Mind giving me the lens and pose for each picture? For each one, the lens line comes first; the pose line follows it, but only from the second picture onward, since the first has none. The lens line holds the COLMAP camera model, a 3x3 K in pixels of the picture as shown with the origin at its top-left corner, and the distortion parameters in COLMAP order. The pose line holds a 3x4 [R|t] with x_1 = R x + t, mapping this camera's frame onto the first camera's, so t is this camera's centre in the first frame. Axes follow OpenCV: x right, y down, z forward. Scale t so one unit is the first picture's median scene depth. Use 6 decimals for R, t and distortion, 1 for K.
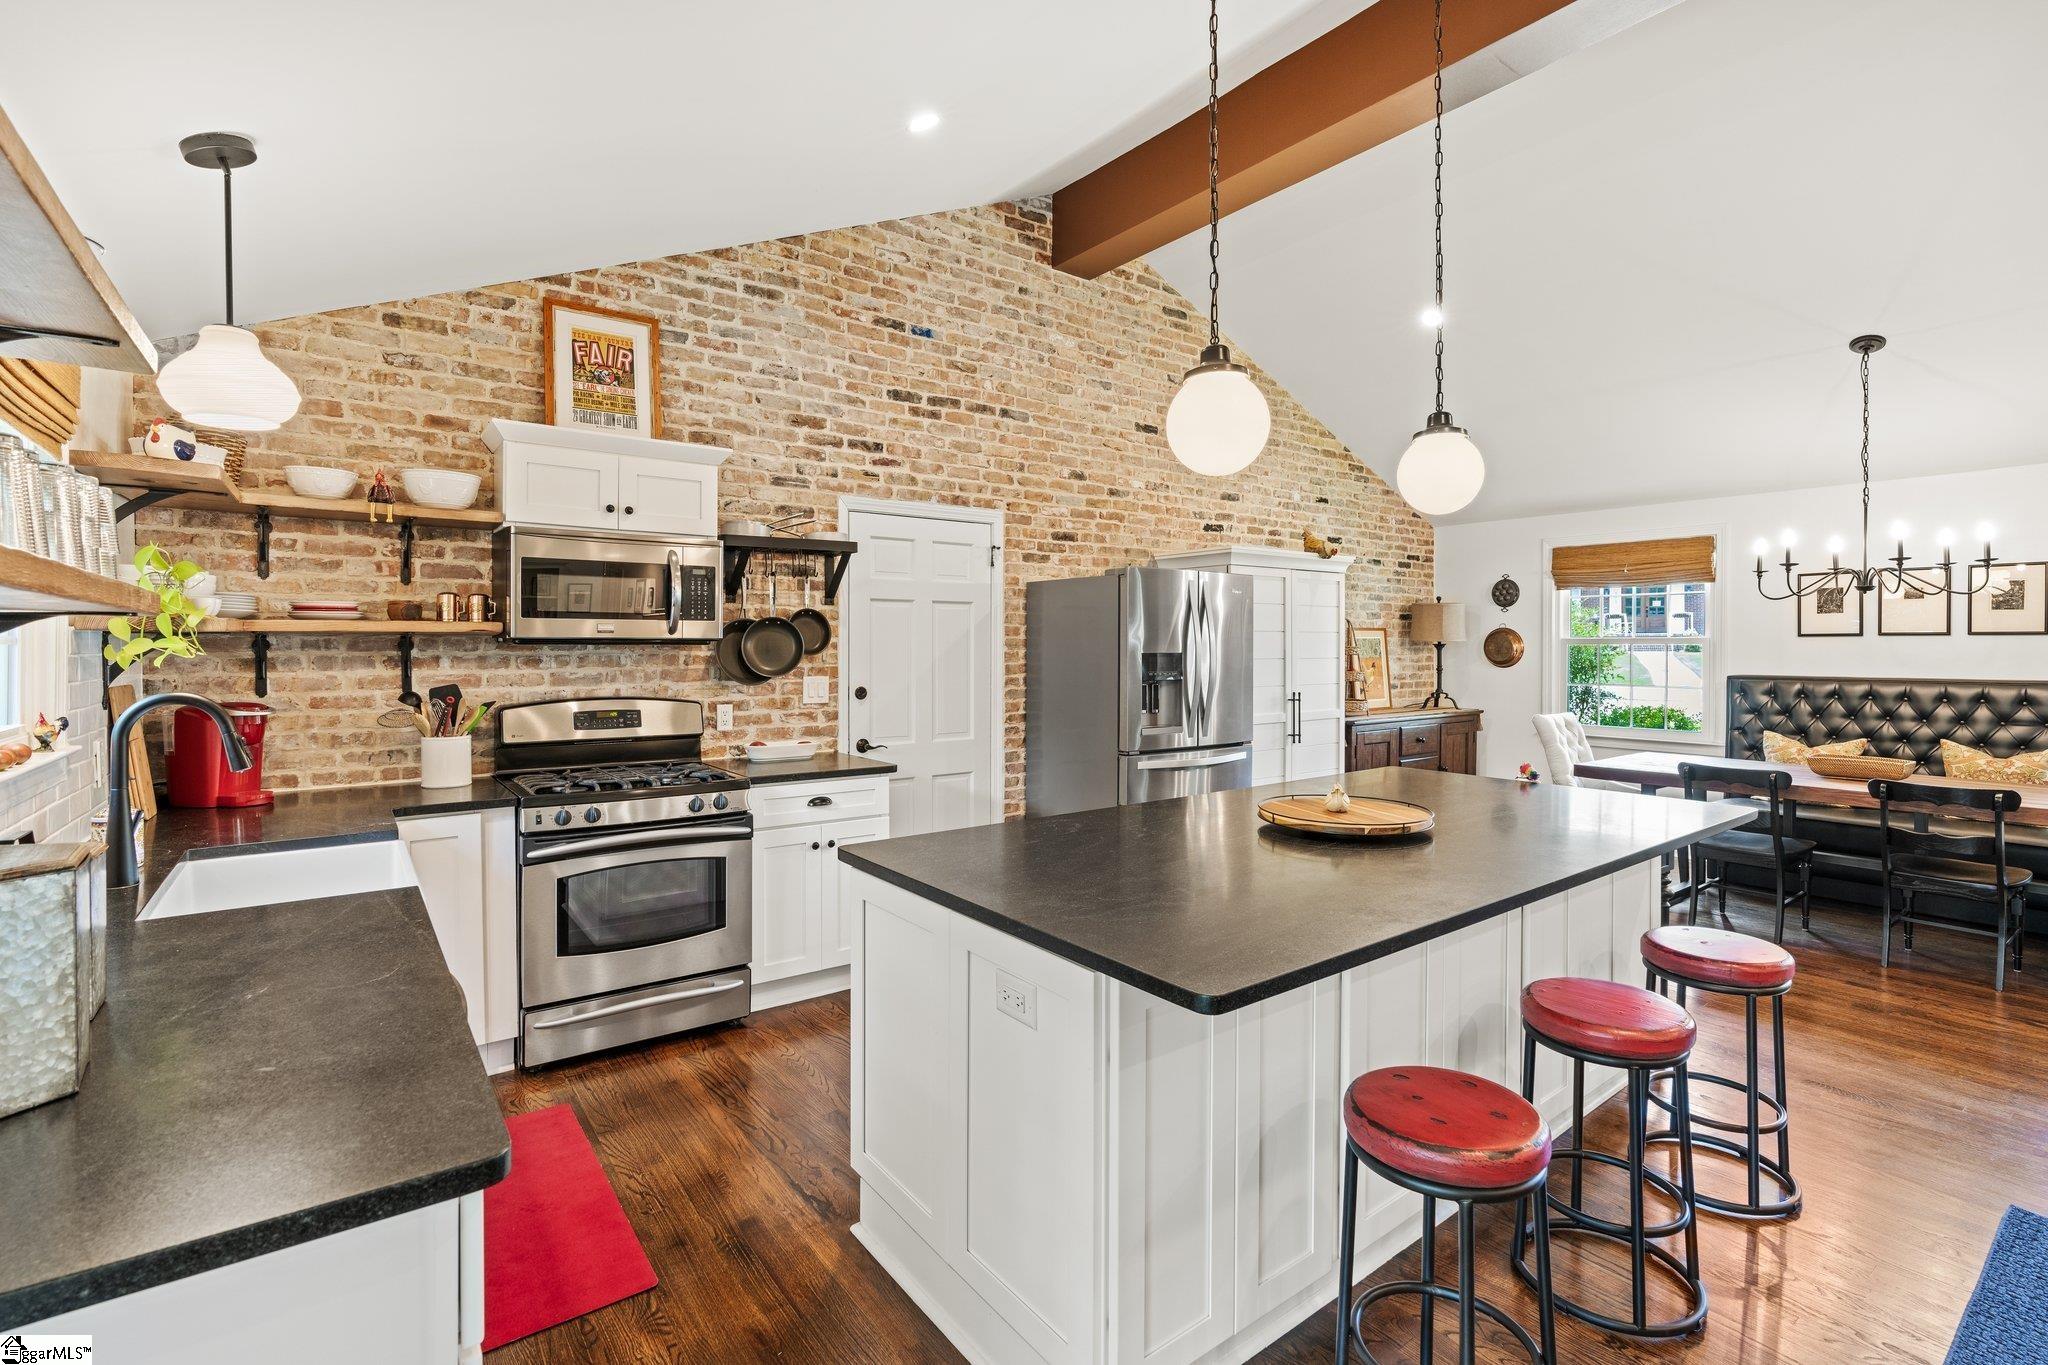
lens RADIAL K [[934.4, 0, 1025.8], [0, 934.4, 651.3], [0, 0, 1]] dist [-0.009089, 0.000741]
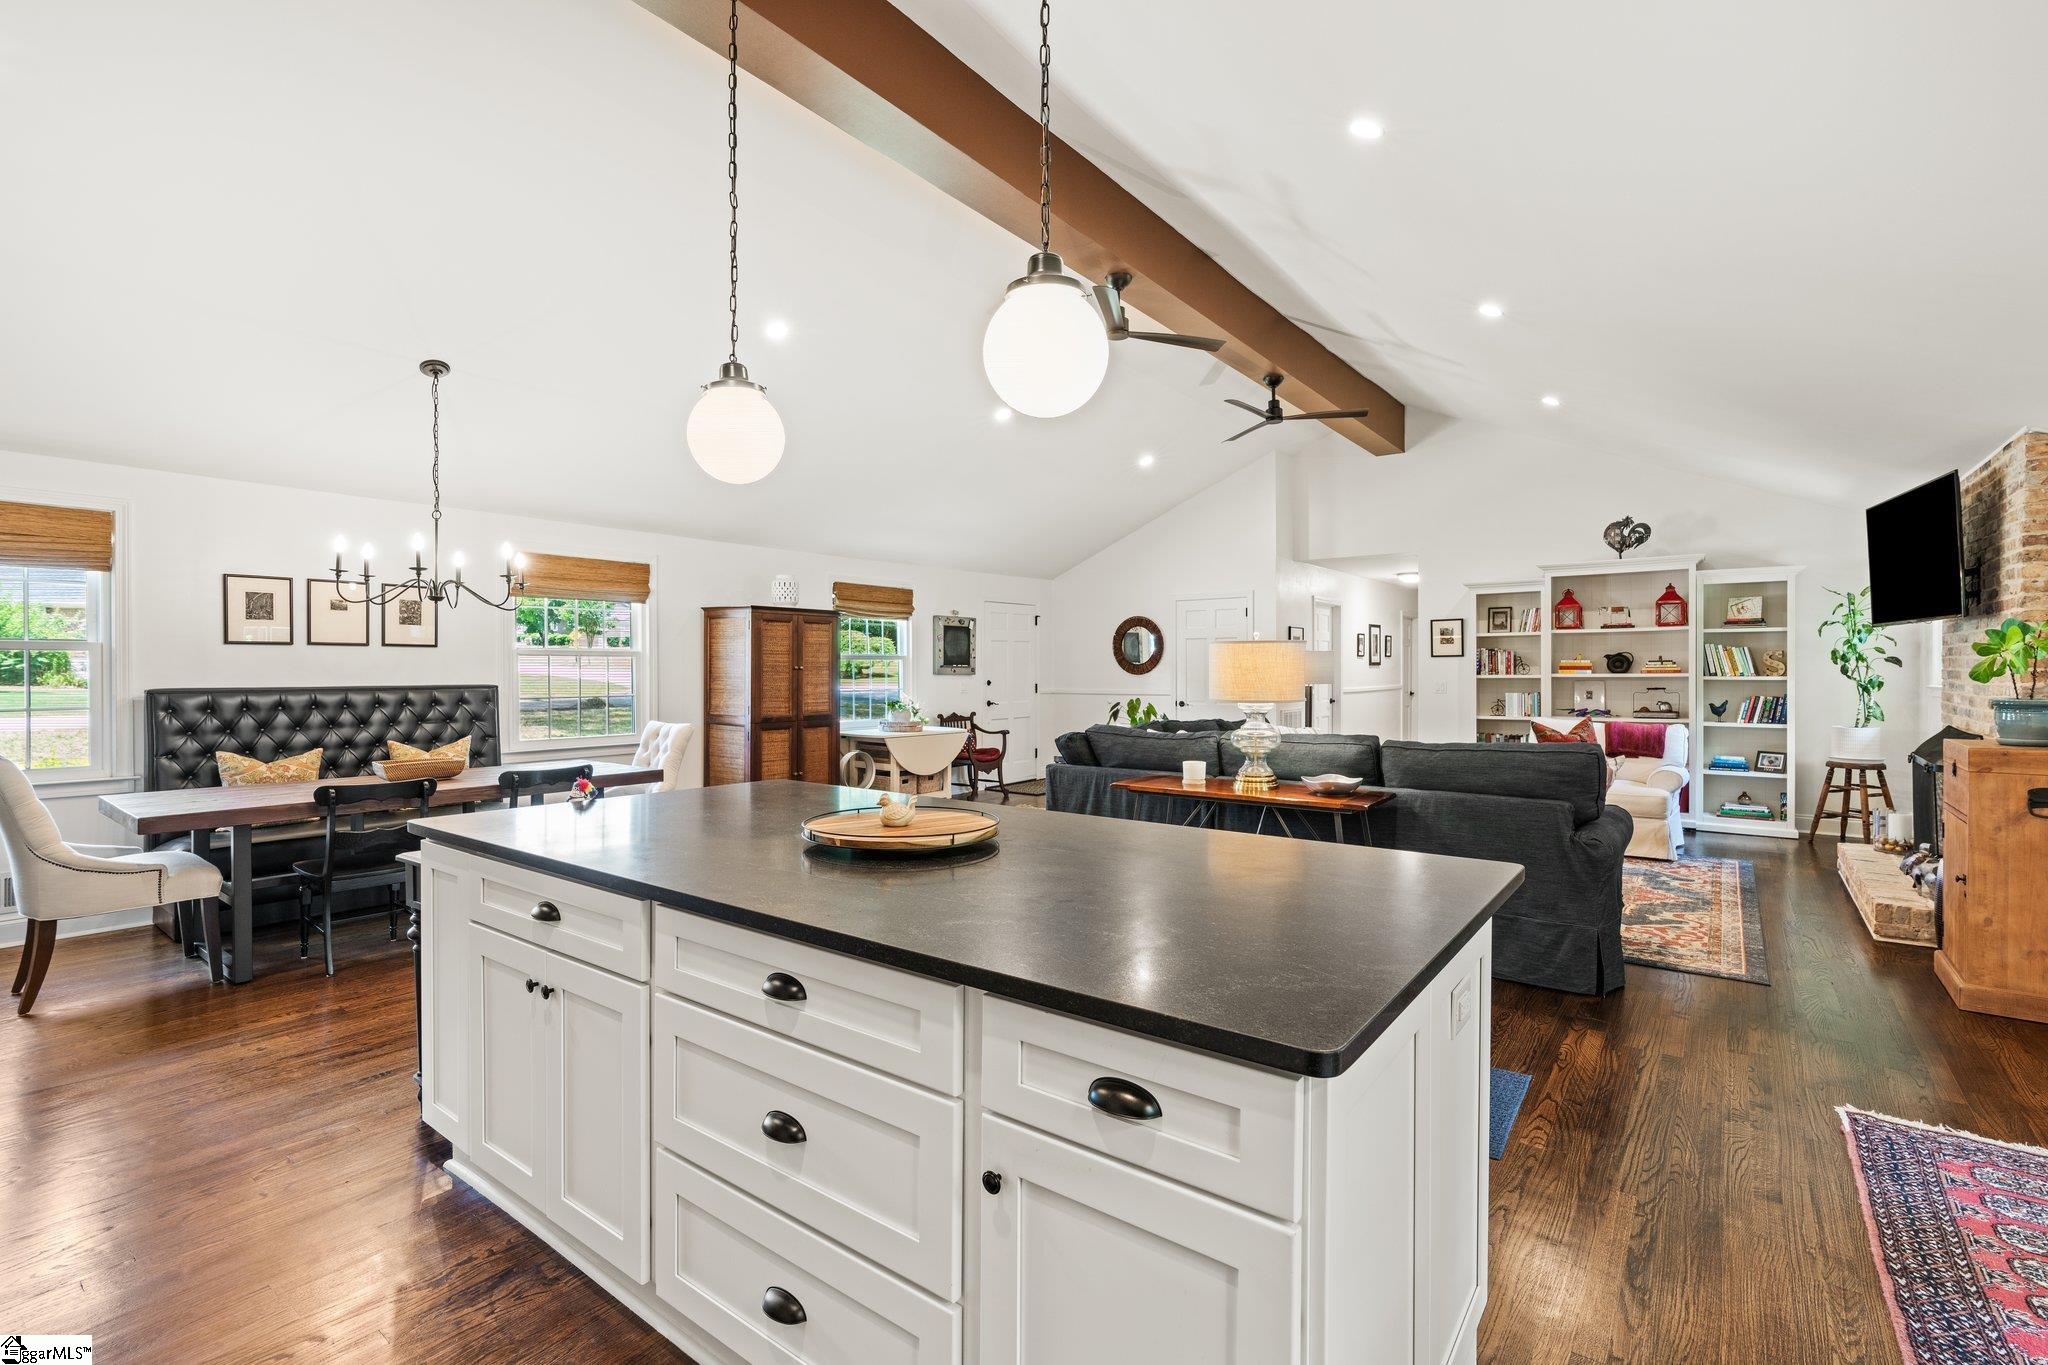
lens RADIAL K [[930.5, 0, 1027.9], [0, 930.5, 673.1], [0, 0, 1]] dist [-0.012214, 0.006973]
pose [[-0.277839, -0.001783, 0.960626, -0.315455], [0.006068, 0.999975, 0.003612, 0.018358], [-0.960608, 0.006833, -0.277822, 0.679801]]
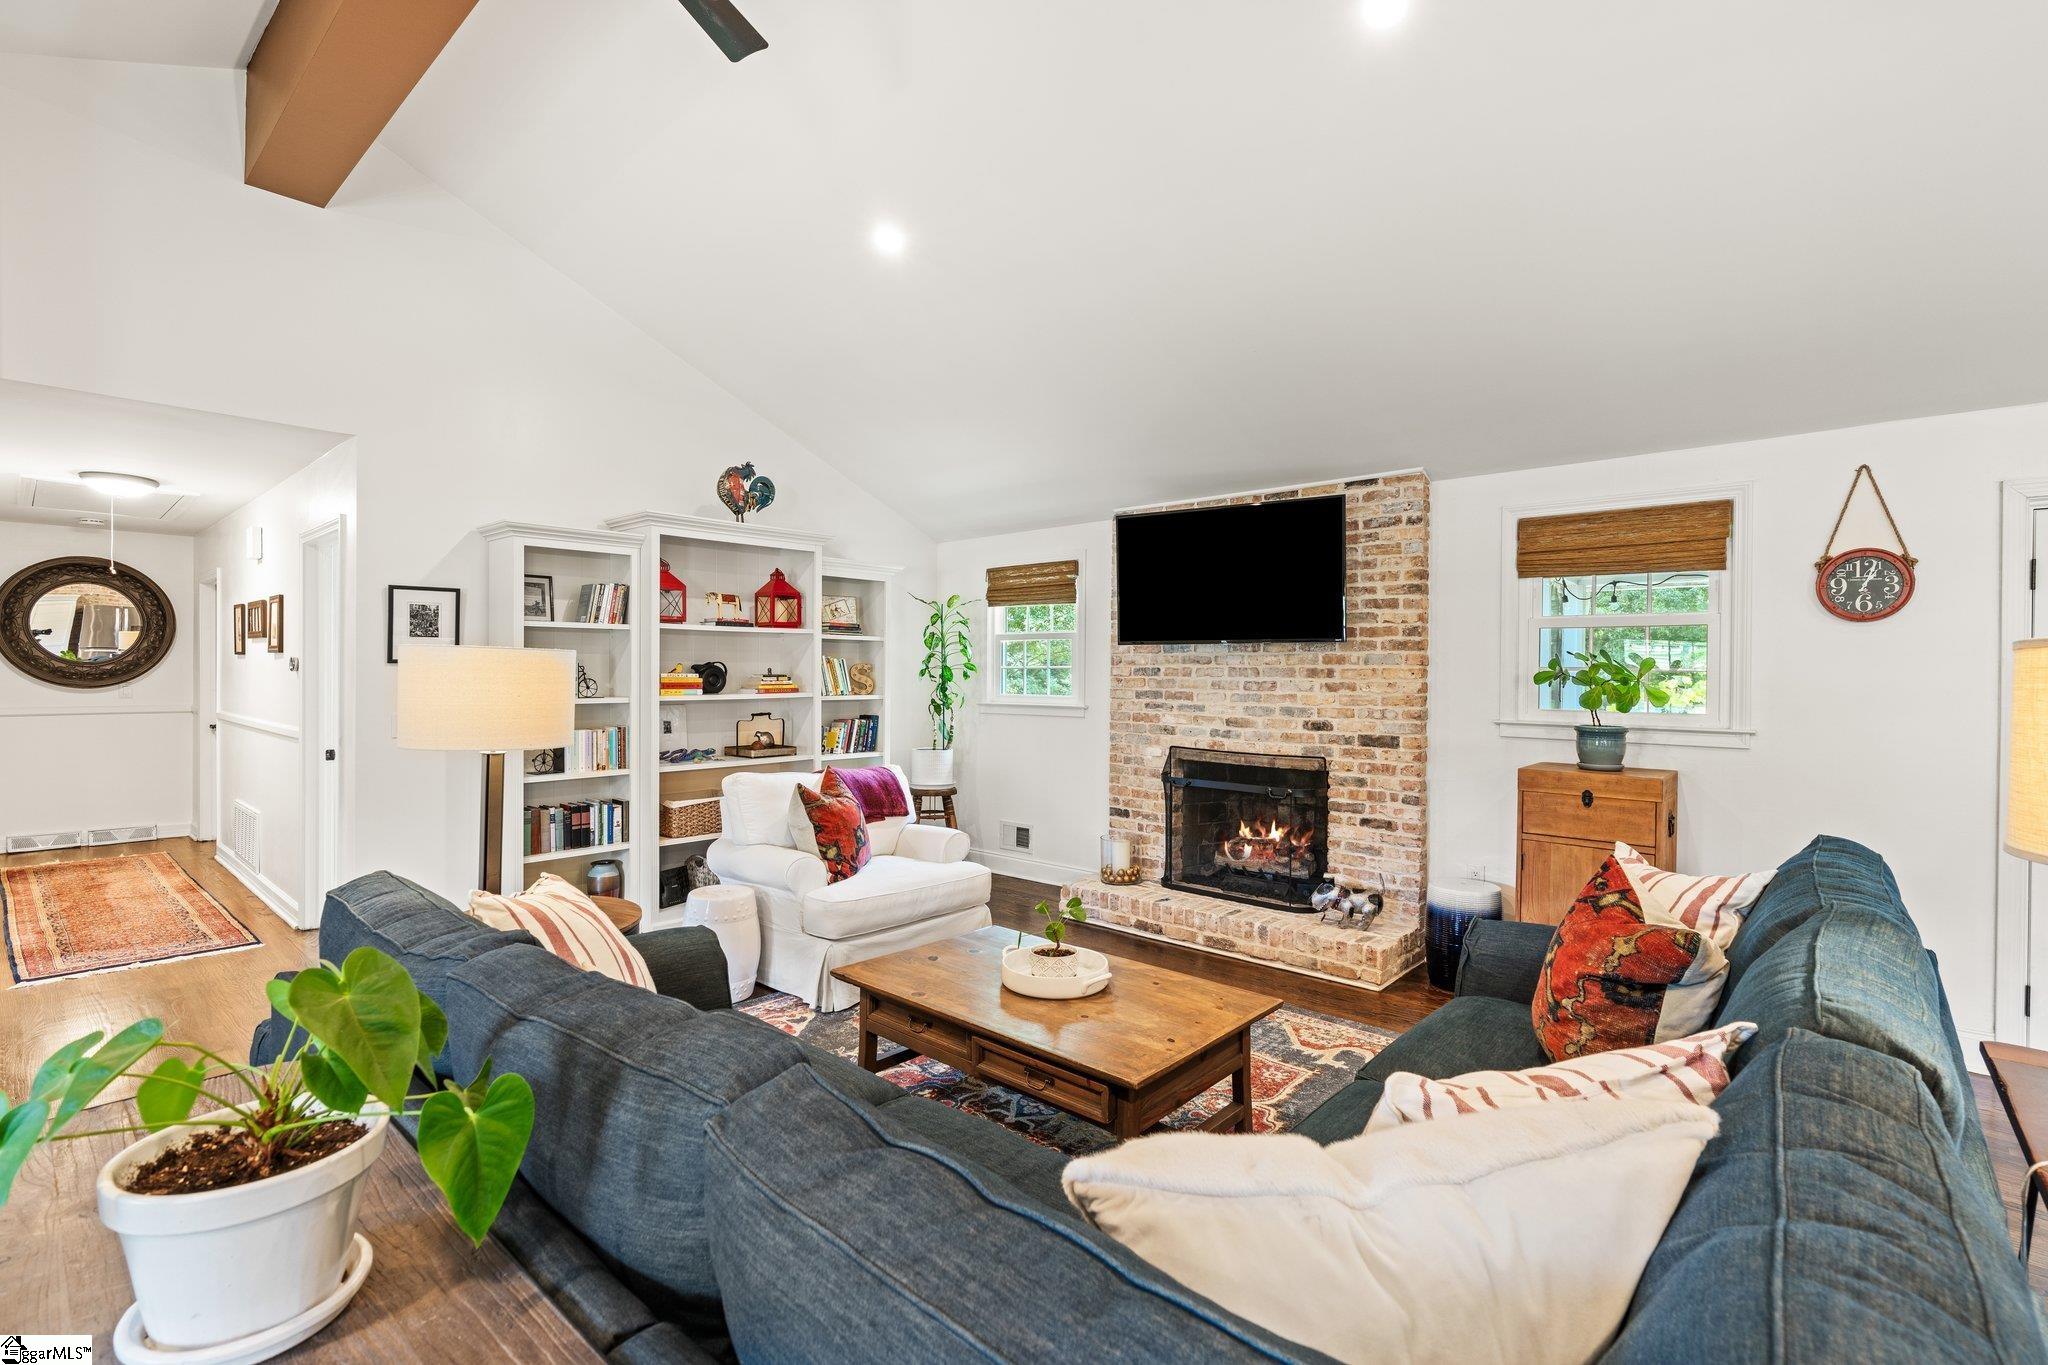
lens RADIAL K [[930.5, 0, 1027.9], [0, 930.5, 673.1], [0, 0, 1]] dist [-0.012214, 0.006973]
pose [[-0.979765, -0.004043, -0.200109, 0.992630], [-0.005044, 0.999977, 0.004490, -0.002591], [0.200086, 0.005408, -0.979763, 0.331290]]
